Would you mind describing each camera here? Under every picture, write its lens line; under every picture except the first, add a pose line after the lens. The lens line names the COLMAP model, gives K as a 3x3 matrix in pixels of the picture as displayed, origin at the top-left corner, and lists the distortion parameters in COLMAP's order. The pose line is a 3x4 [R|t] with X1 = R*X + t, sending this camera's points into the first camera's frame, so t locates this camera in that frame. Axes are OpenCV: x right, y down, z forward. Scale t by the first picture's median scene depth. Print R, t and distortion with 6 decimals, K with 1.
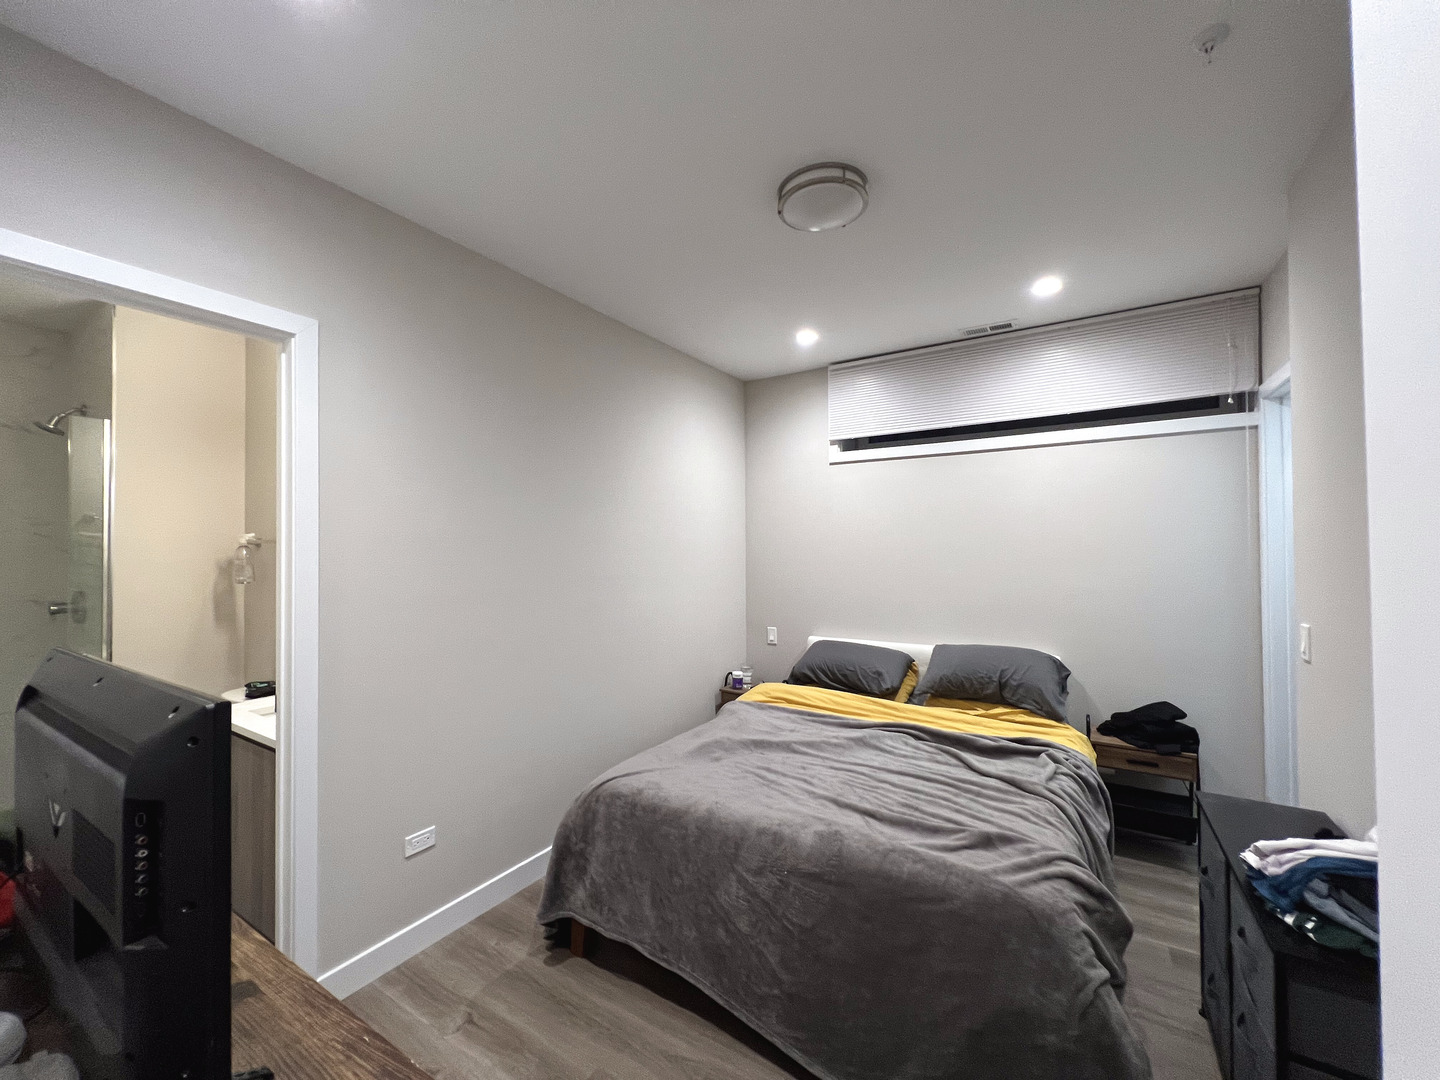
lens RADIAL K [[580.9, 0, 721.6], [0, 580.9, 540.3], [0, 0, 1]] dist [0.002797, -0.000089]
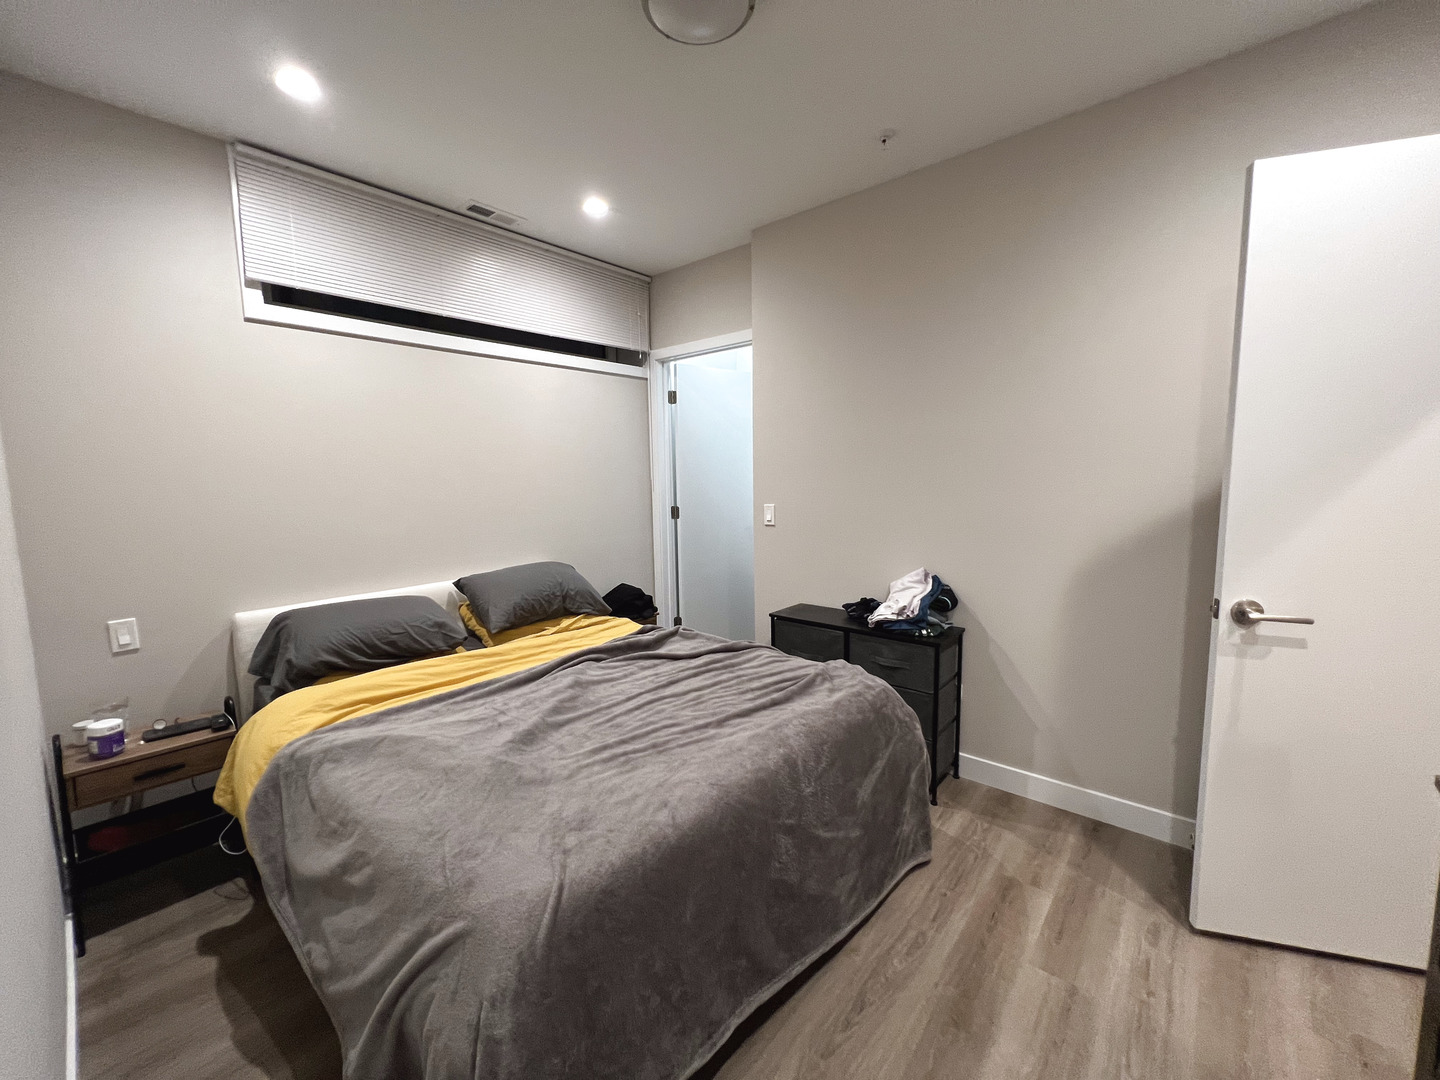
lens RADIAL K [[577.4, 0, 717.7], [0, 577.4, 541.3], [0, 0, 1]] dist [-0.001899, 0.000501]
pose [[0.153643, -0.108126, 0.982193, -0.520191], [0.007491, 0.994094, 0.108264, 0.051282], [-0.988098, -0.009277, 0.153546, 0.666359]]
